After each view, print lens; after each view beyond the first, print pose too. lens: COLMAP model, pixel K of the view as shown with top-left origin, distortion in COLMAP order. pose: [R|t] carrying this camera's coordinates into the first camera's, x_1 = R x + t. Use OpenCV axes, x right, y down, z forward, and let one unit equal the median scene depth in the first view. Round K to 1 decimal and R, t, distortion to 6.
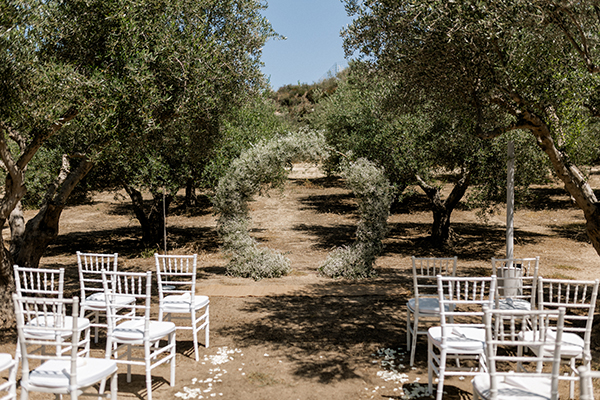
lens RADIAL K [[511.3, 0, 300.0], [0, 511.3, 200.0], [0, 0, 1]] dist [0.002813, -0.001083]
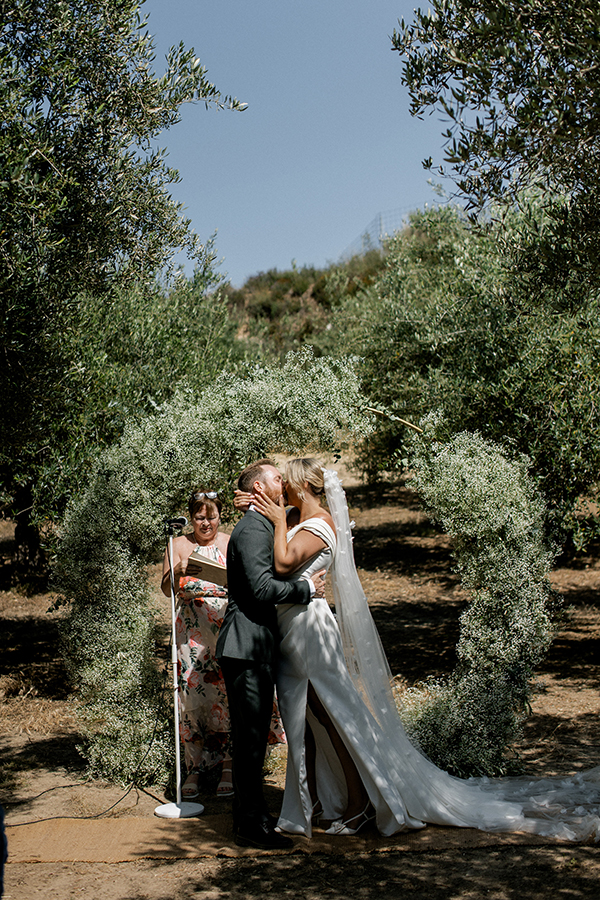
lens RADIAL K [[911.2, 0, 300.0], [0, 911.2, 450.0], [0, 0, 1]] dist [0.002330, -0.002934]
pose [[0.999215, -0.032864, -0.022111, 0.019779], [0.031002, 0.996323, -0.079872, -0.023161], [0.024654, 0.079123, 0.996560, 0.362408]]
